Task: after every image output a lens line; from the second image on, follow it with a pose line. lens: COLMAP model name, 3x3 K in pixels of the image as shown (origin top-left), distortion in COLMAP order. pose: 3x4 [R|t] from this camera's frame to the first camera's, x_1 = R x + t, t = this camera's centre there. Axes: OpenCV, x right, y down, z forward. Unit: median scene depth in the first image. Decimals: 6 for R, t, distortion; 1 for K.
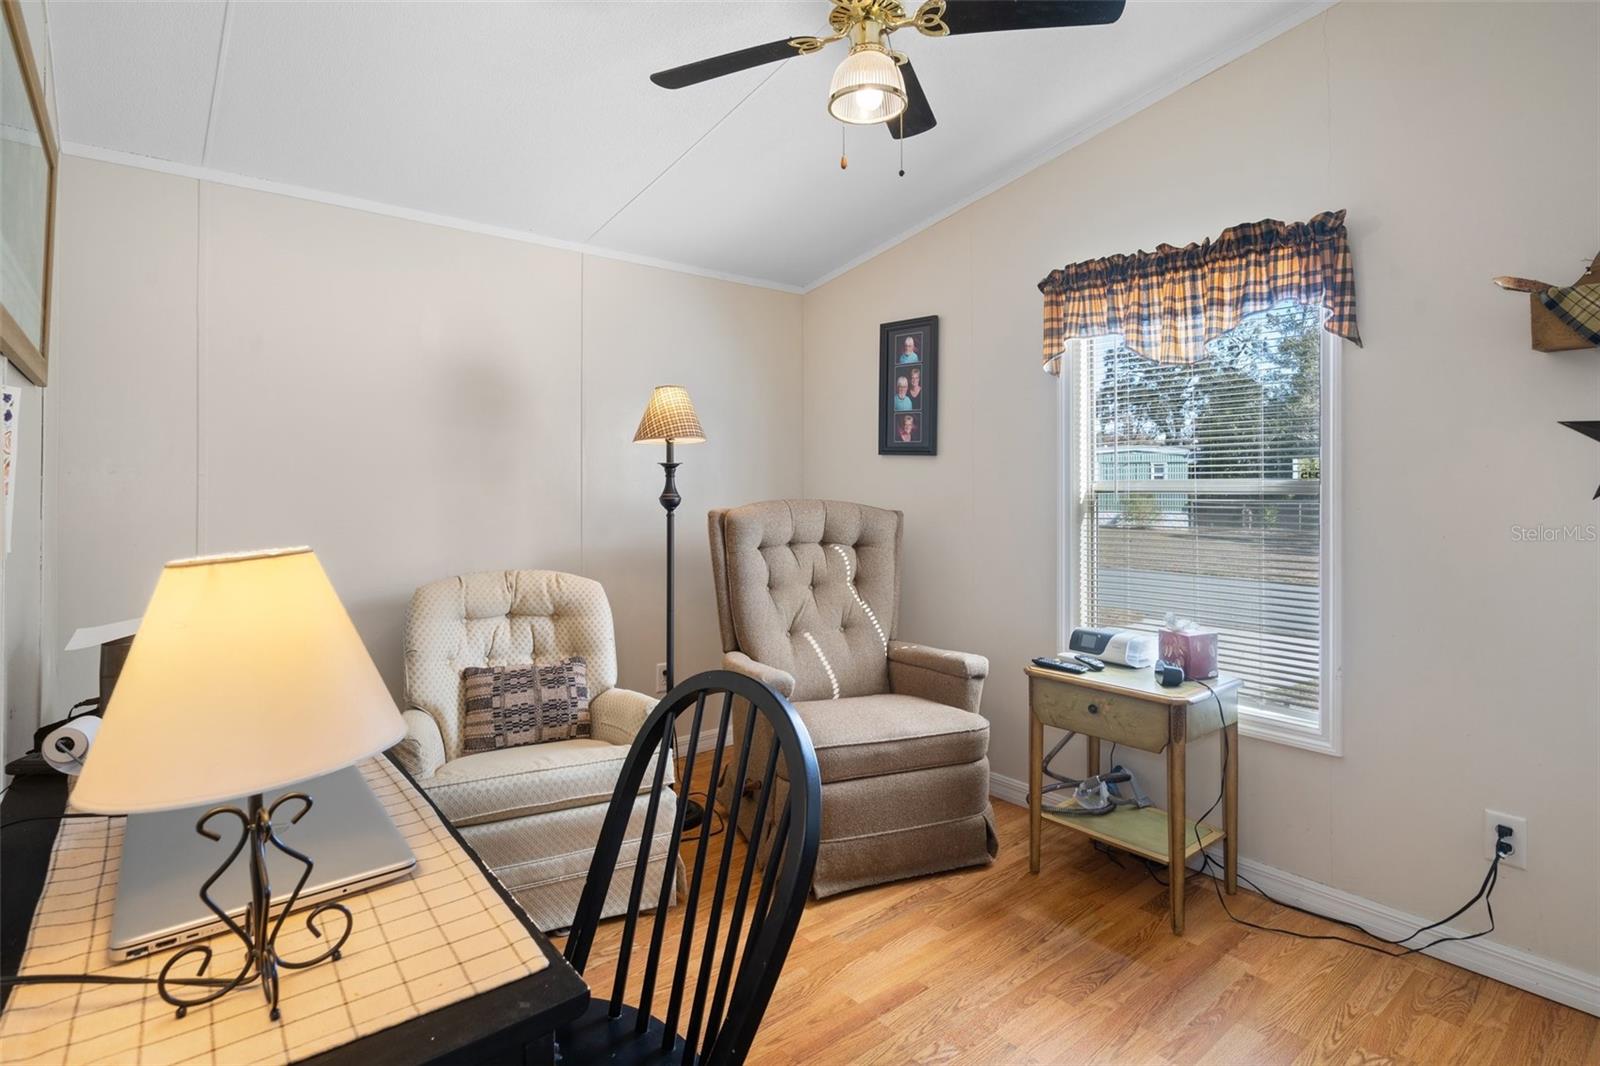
lens RADIAL K [[810.7, 0, 800.6], [0, 810.7, 507.9], [0, 0, 1]] dist [0.000768, -0.000013]
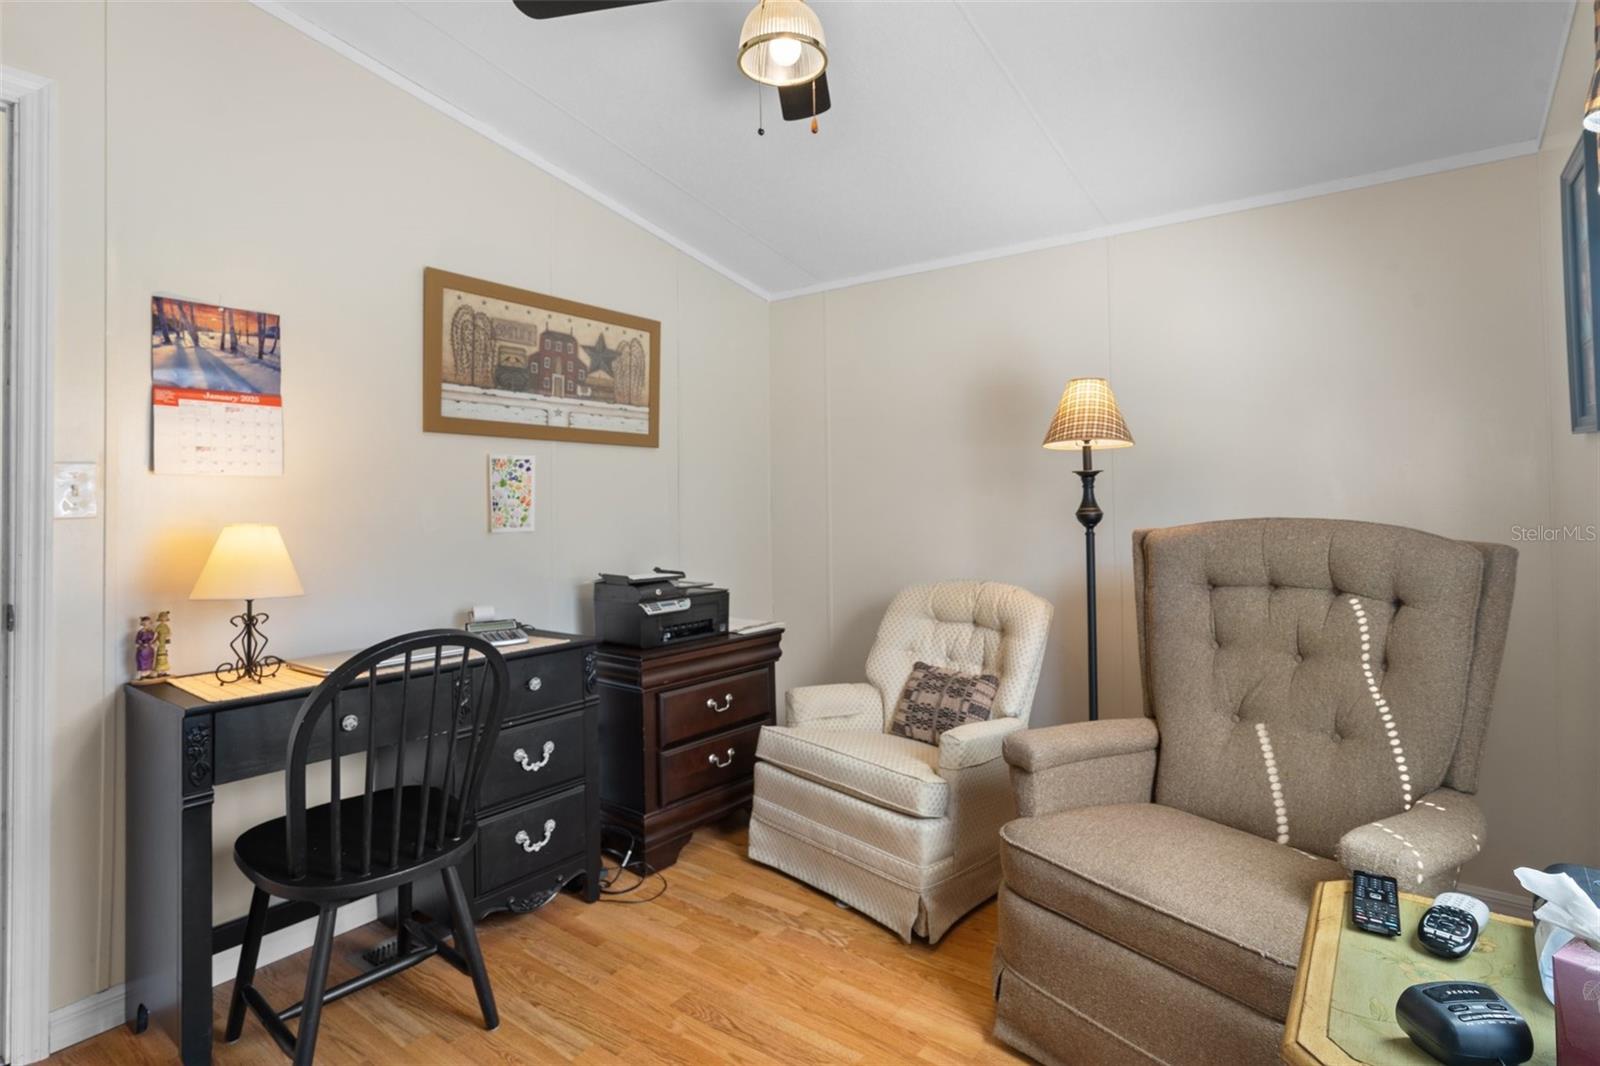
lens RADIAL K [[817.1, 0, 800.0], [0, 817.1, 533.0], [0, 0, 1]] dist [0.001167, 0.000169]
pose [[0.235437, 0.035006, -0.971259, 0.585248], [-0.021385, 0.999296, 0.030833, -0.011418], [0.971654, 0.013511, 0.236020, 0.518150]]
